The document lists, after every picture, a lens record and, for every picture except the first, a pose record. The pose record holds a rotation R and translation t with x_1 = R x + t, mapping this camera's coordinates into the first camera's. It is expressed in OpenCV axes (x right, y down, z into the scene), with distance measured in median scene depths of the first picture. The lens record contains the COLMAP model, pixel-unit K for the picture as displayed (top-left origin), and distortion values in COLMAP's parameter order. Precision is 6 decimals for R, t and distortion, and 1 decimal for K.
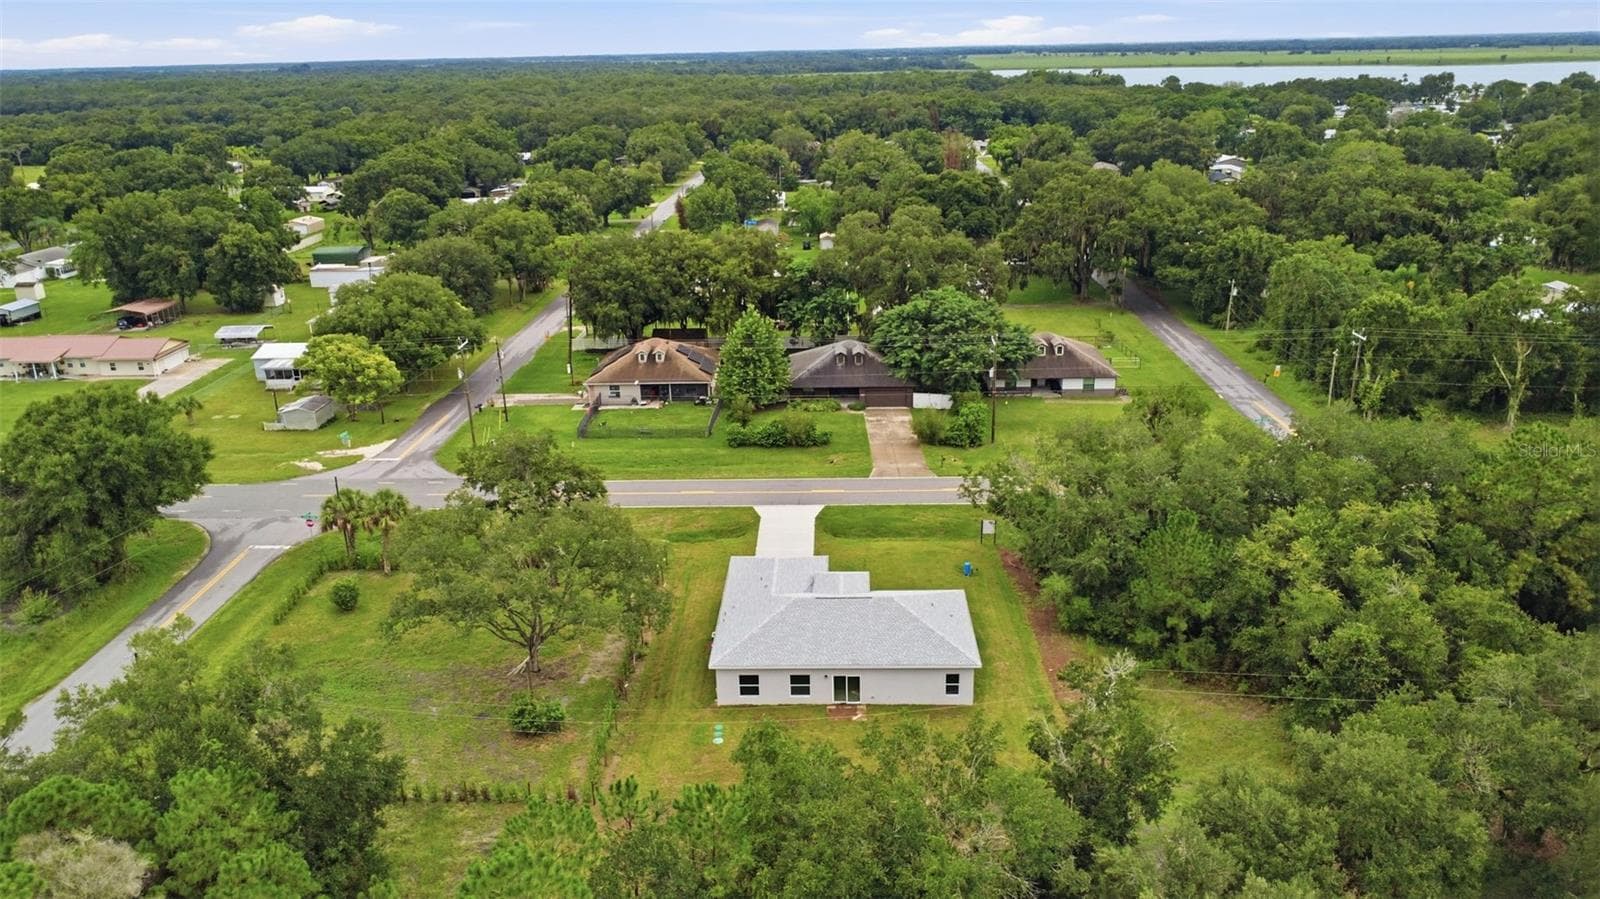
lens RADIAL K [[1169.6, 0, 800.0], [0, 1169.6, 449.5], [0, 0, 1]] dist [-0.000487, -0.006315]
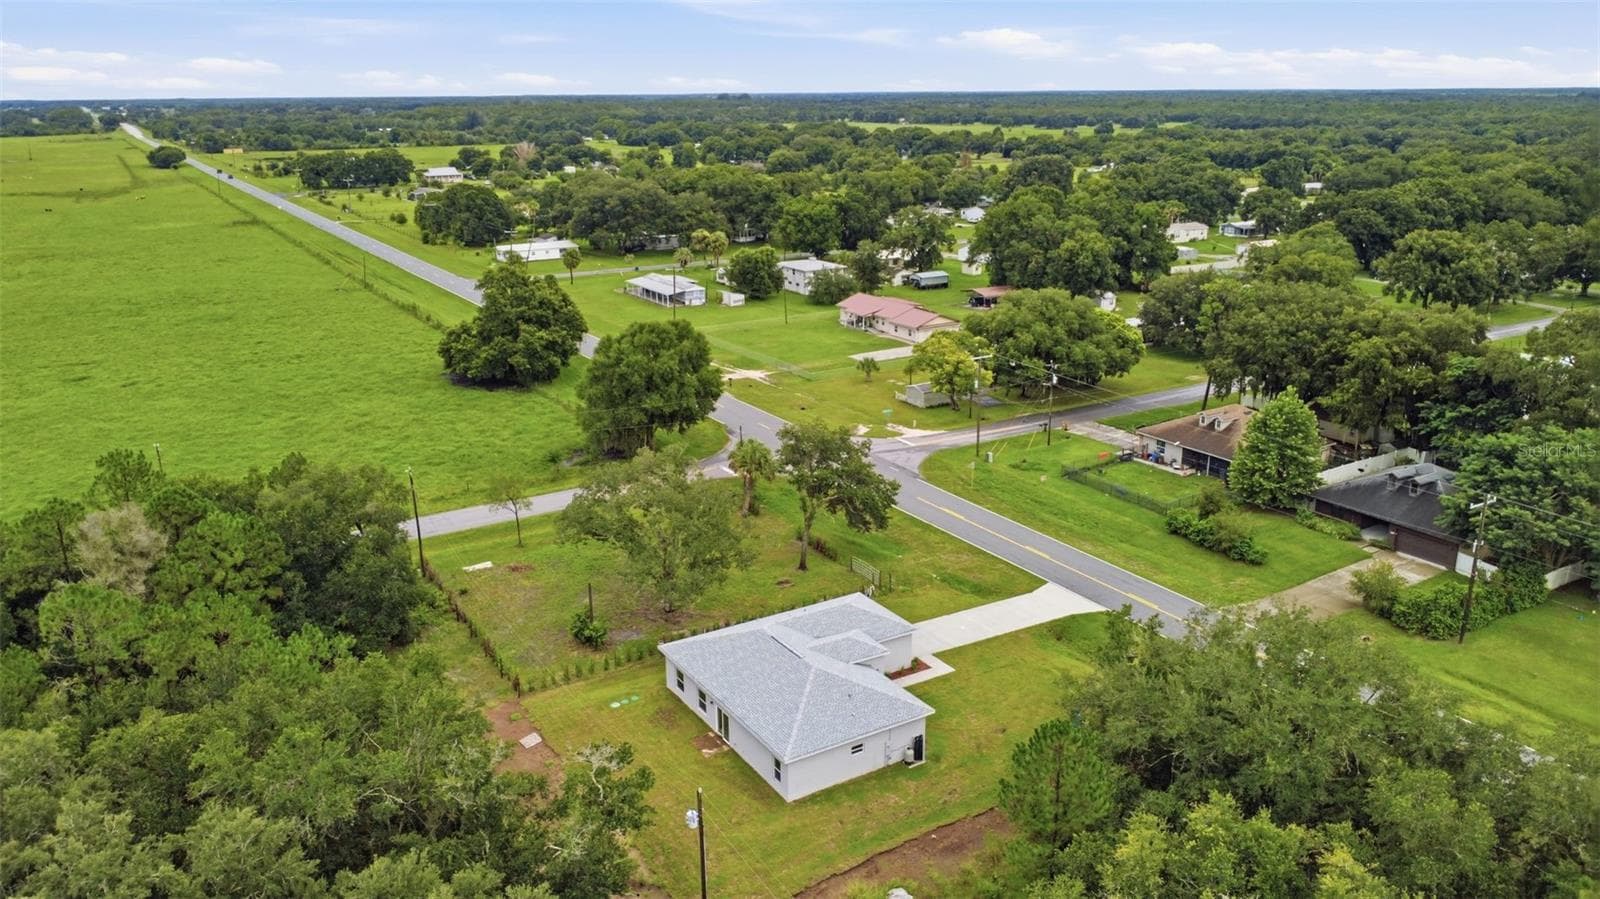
lens RADIAL K [[1169.6, 0, 800.0], [0, 1169.6, 449.5], [0, 0, 1]] dist [-0.000487, -0.006315]
pose [[0.548249, 0.262861, -0.793931, 0.440843], [-0.276169, 0.952971, 0.124808, -0.088403], [0.789401, 0.150833, 0.595060, 0.230536]]
